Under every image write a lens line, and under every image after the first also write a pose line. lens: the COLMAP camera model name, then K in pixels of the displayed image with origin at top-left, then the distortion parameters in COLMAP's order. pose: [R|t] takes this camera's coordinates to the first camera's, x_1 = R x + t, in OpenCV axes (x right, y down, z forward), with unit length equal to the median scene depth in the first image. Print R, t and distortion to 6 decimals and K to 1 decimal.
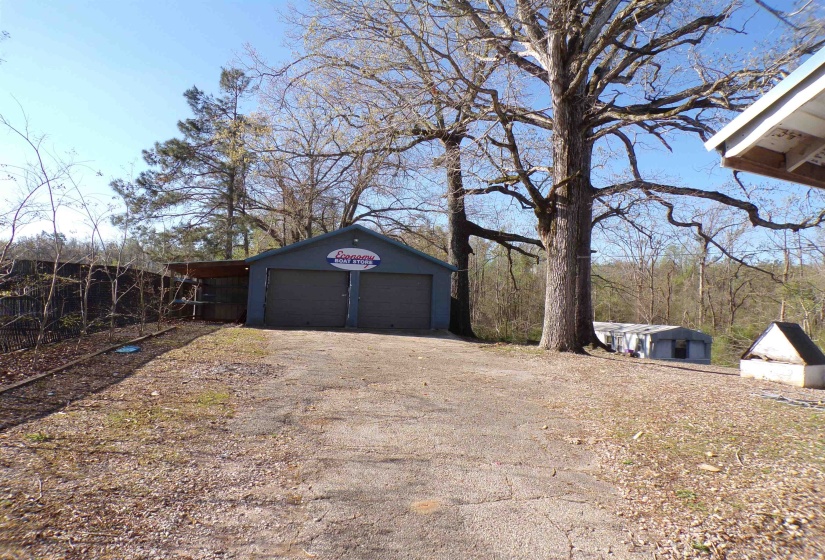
lens RADIAL K [[603.5, 0, 412.5], [0, 603.5, 280.0], [0, 0, 1]] dist [-0.009399, -0.000989]
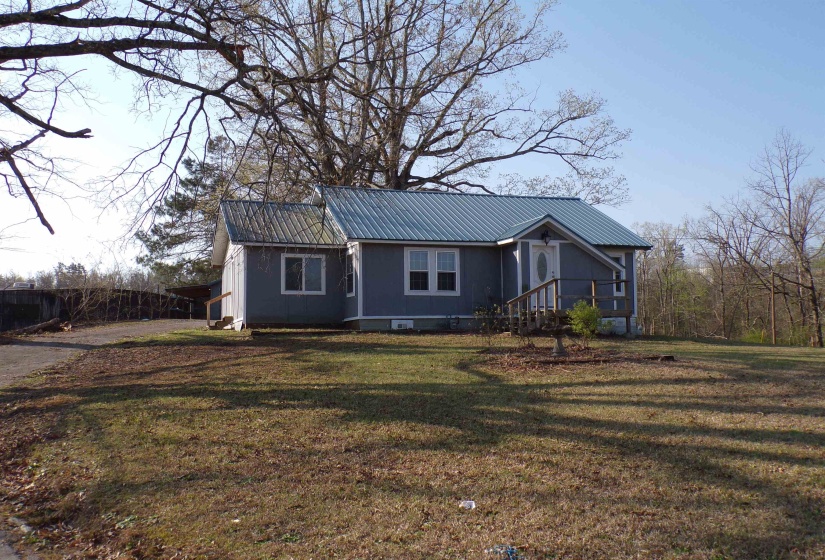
lens RADIAL K [[910.9, 0, 412.5], [0, 910.9, 280.0], [0, 0, 1]] dist [-0.088974, 0.000528]
pose [[0.983082, -0.071792, -0.168512, 0.461250], [0.068526, 0.997333, -0.025125, 0.039157], [0.169866, 0.013153, 0.985379, -0.918664]]
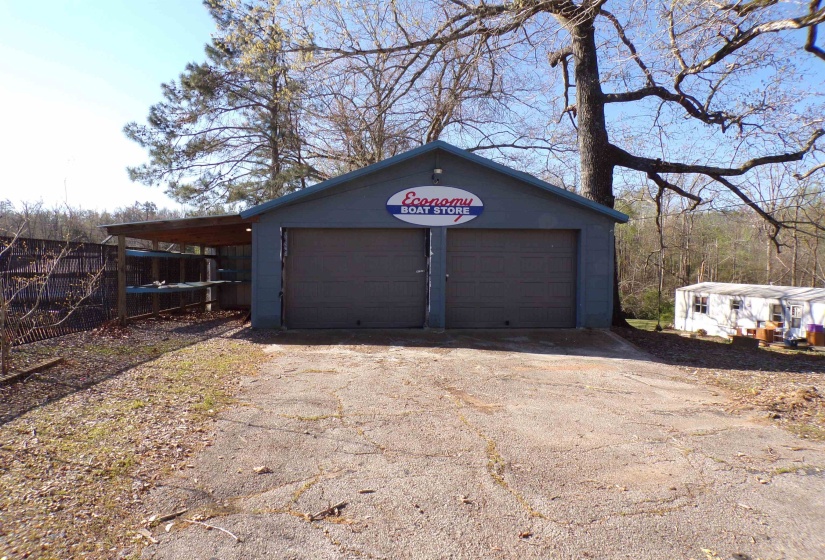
lens RADIAL K [[603.5, 0, 412.5], [0, 603.5, 280.0], [0, 0, 1]] dist [-0.009399, -0.000989]
pose [[0.991189, -0.022253, -0.130573, -0.028154], [0.031407, 0.997159, 0.068471, -0.003238], [0.128679, -0.071969, 0.989071, 0.265155]]
